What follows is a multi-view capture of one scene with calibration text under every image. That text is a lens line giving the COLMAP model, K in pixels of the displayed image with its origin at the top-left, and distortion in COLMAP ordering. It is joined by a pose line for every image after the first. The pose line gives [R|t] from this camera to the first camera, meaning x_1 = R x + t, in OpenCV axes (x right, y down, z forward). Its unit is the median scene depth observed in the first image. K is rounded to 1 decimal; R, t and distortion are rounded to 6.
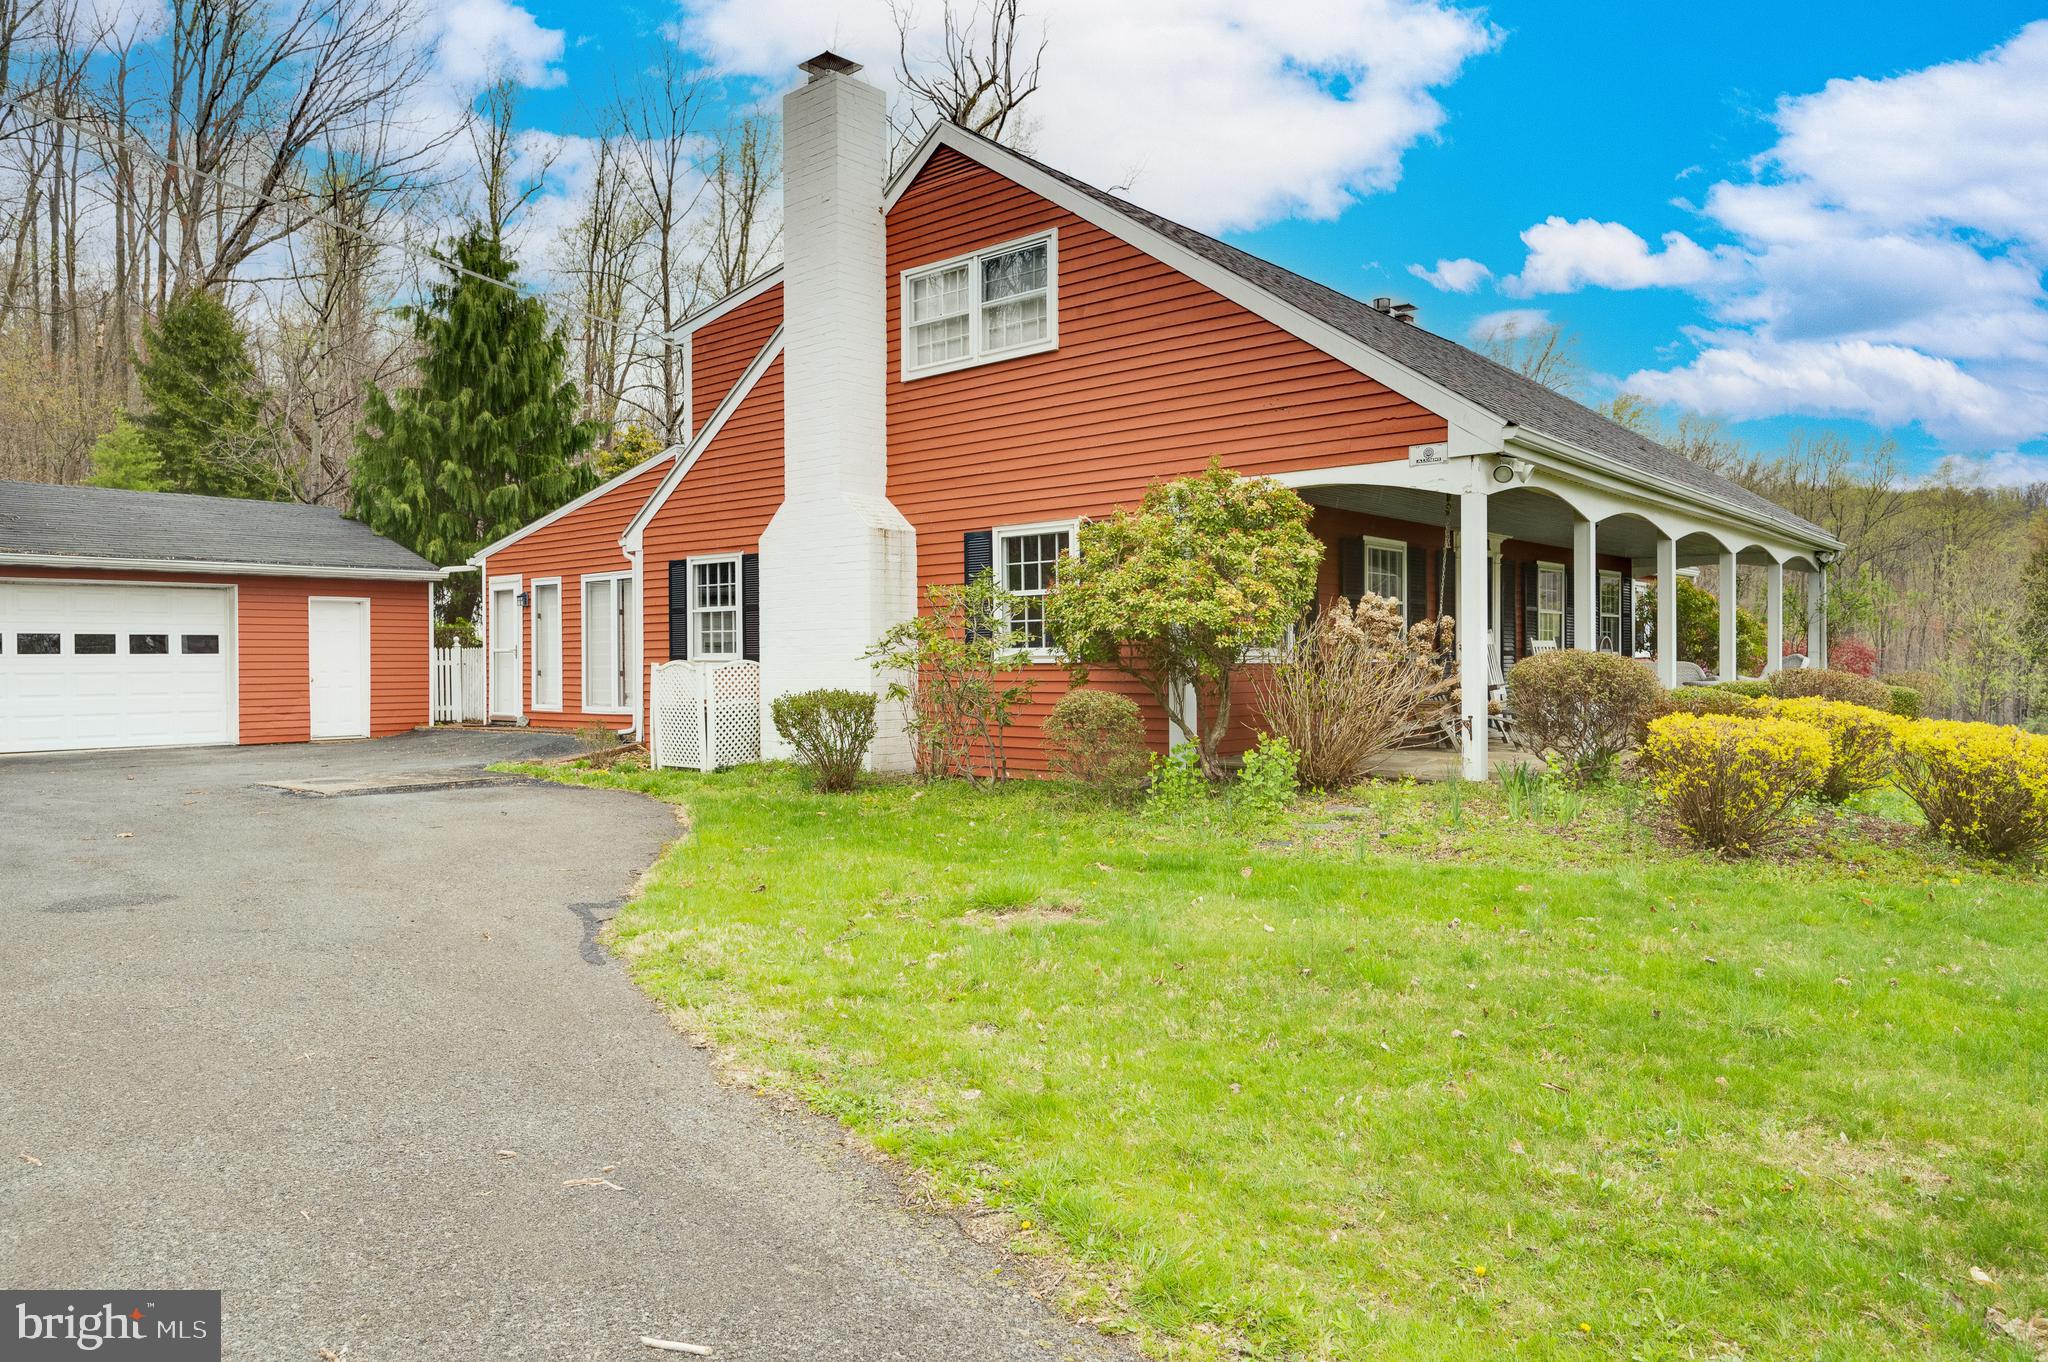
lens RADIAL K [[1314.3, 0, 1025.7], [0, 1314.3, 687.9], [0, 0, 1]] dist [-0.003059, -0.005315]
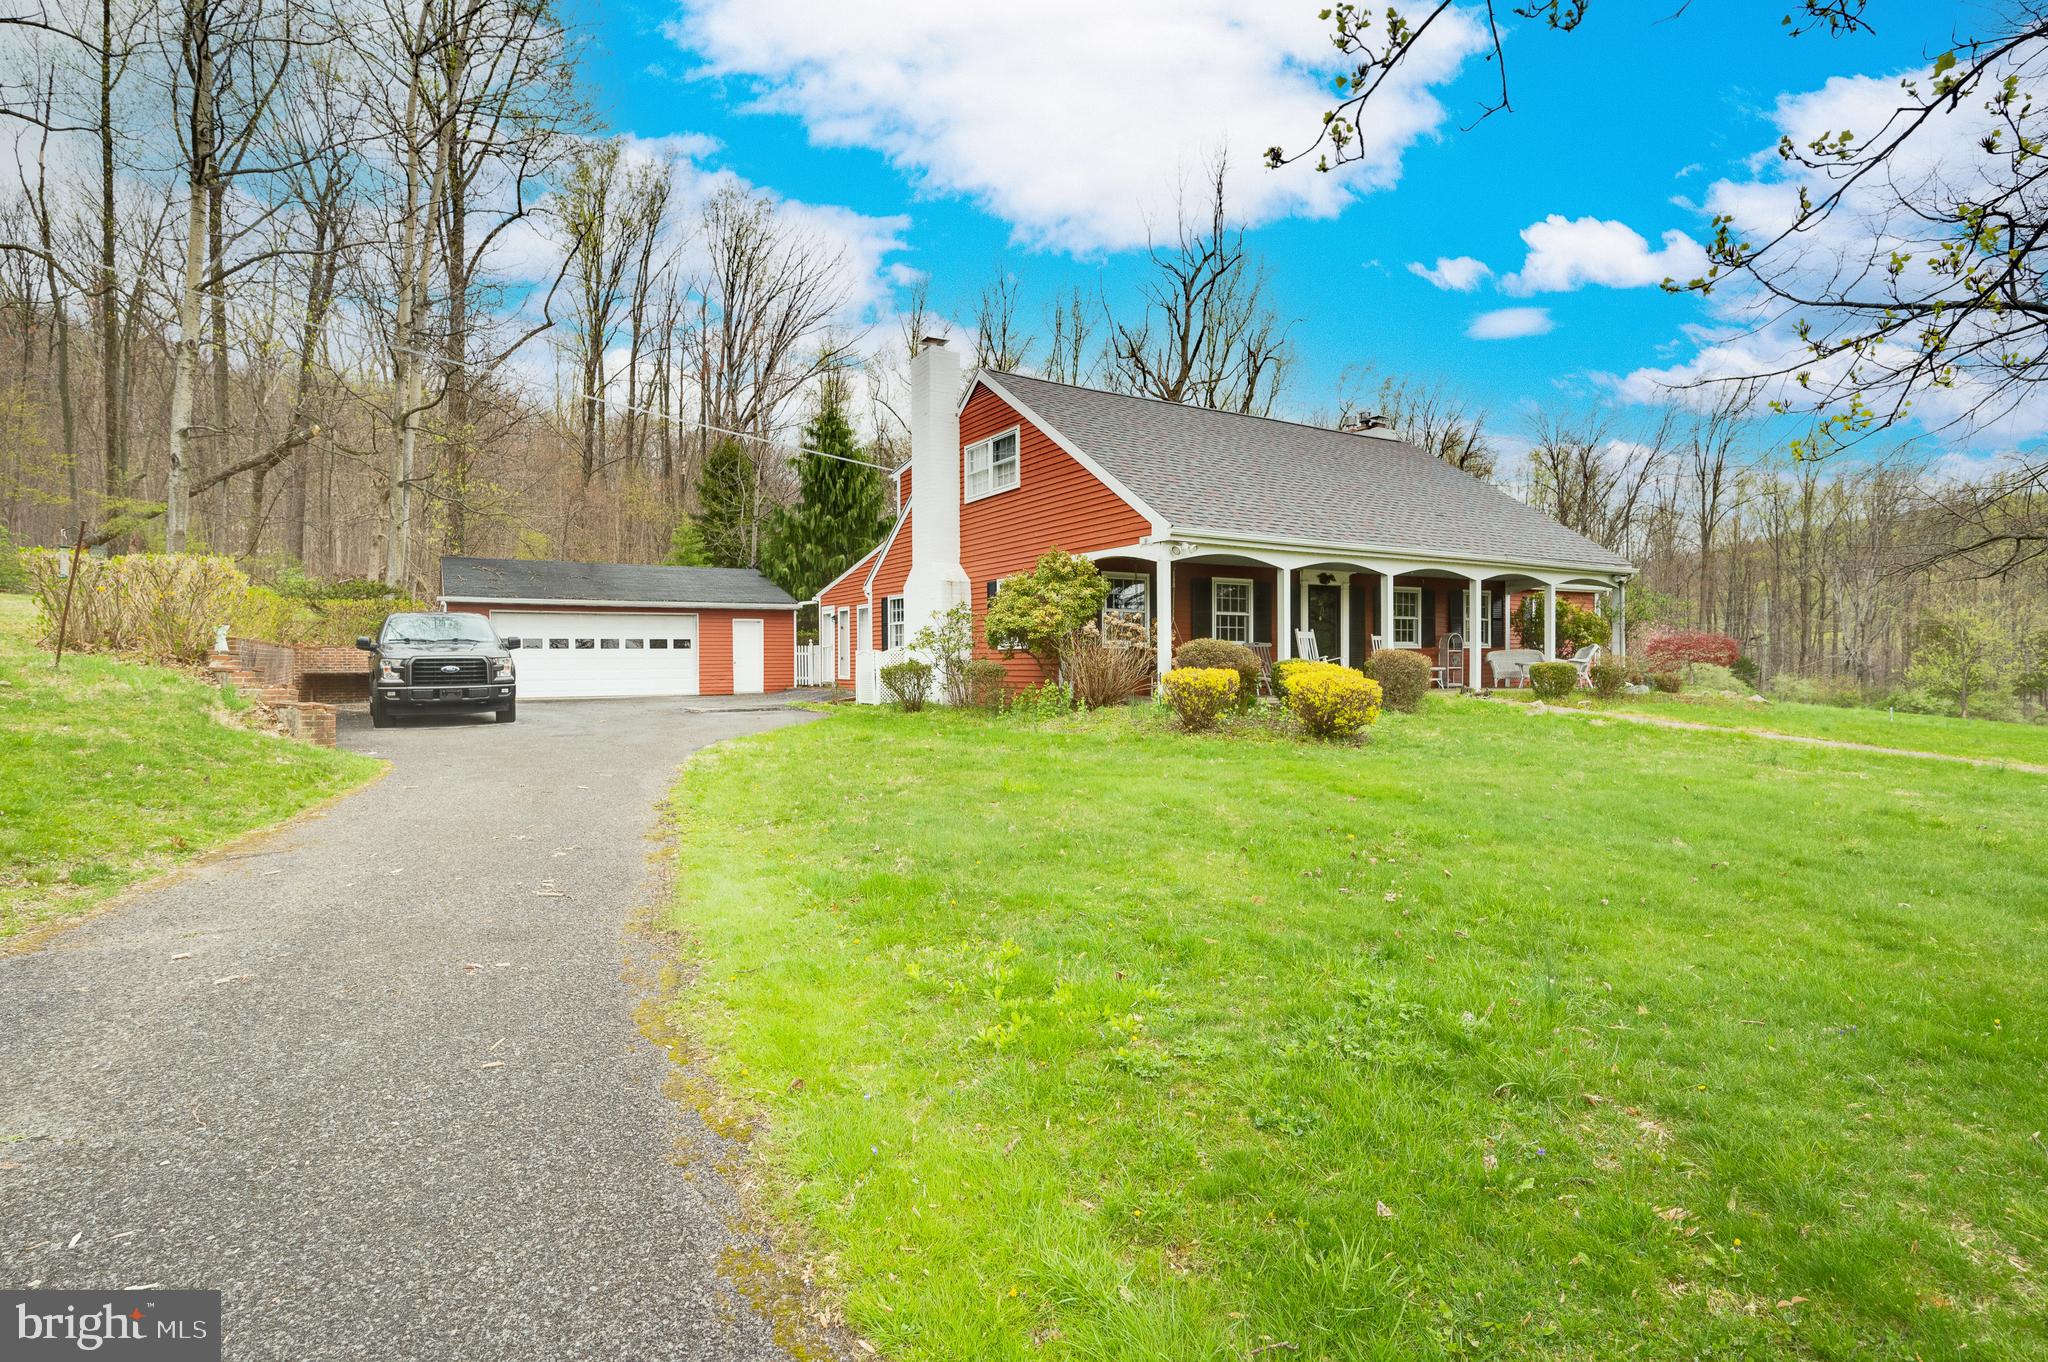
lens RADIAL K [[981.9, 0, 1023.4], [0, 981.9, 662.1], [0, 0, 1]] dist [0.022350, 0.000141]
pose [[0.951409, -0.000336, -0.307930, 0.312152], [-0.005097, 0.999845, -0.016838, 0.016147], [0.307888, 0.017589, 0.951260, -0.245581]]
